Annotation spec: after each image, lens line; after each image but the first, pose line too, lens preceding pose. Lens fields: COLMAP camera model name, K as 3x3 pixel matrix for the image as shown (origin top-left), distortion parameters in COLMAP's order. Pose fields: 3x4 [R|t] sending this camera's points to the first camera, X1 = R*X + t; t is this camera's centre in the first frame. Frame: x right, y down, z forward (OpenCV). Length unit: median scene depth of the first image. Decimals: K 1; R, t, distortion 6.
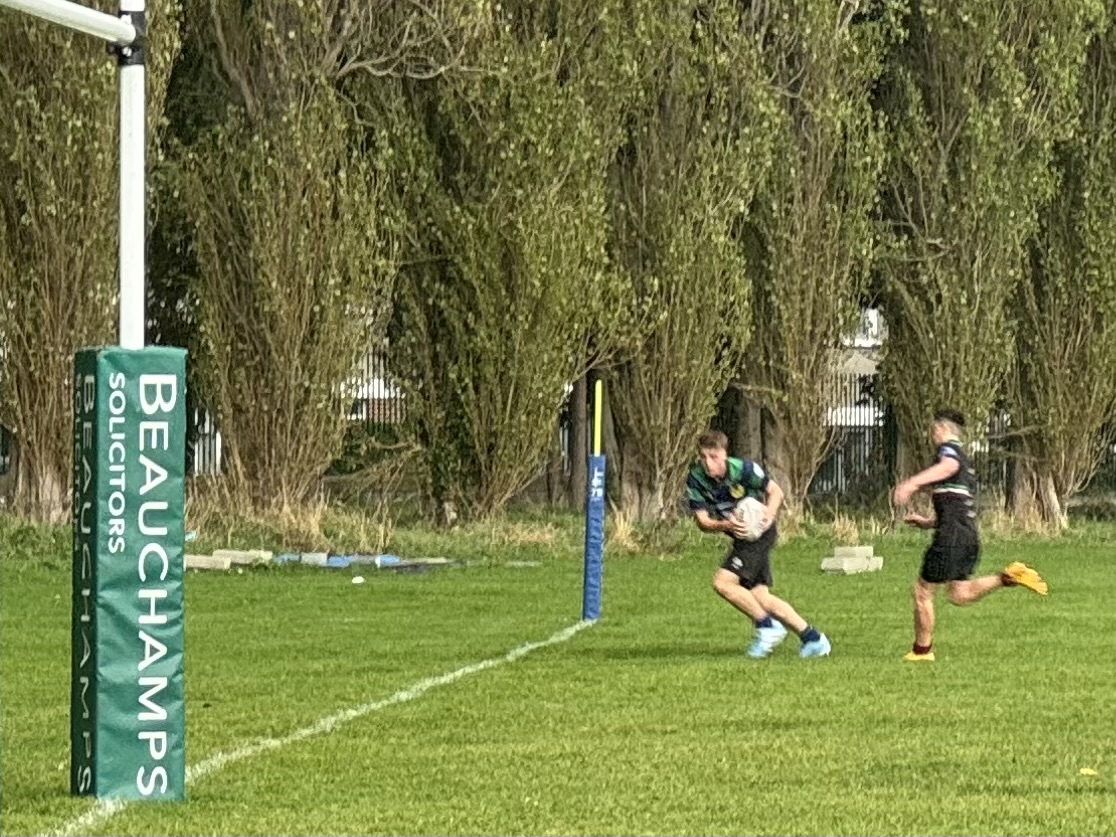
lens RADIAL K [[2544.9, 0, 558.1], [0, 2544.9, 418.4], [0, 0, 1]] dist [-0.224625, 0.000000]
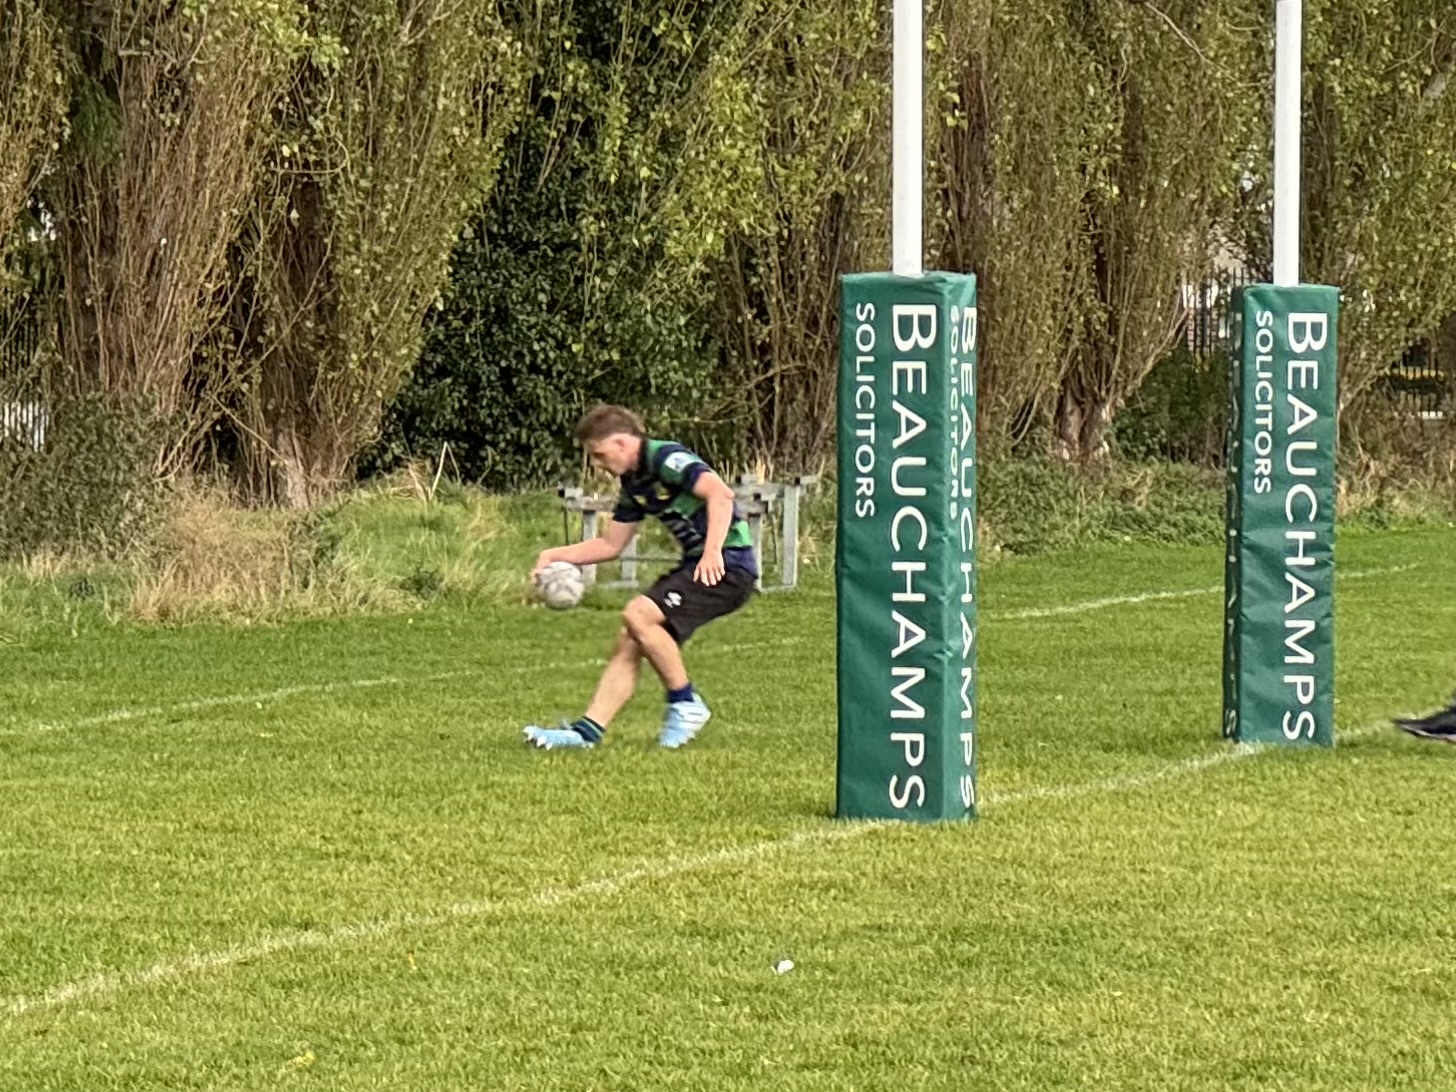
lens RADIAL K [[3258.5, 0, 725.4], [0, 3258.5, 414.0], [0, 0, 1]] dist [0.201964, 0.000000]
pose [[0.986133, 0.011595, -0.165553, -0.170078], [-0.008816, 0.999808, 0.017515, 0.001783], [0.165724, -0.015812, 0.986045, -0.297018]]
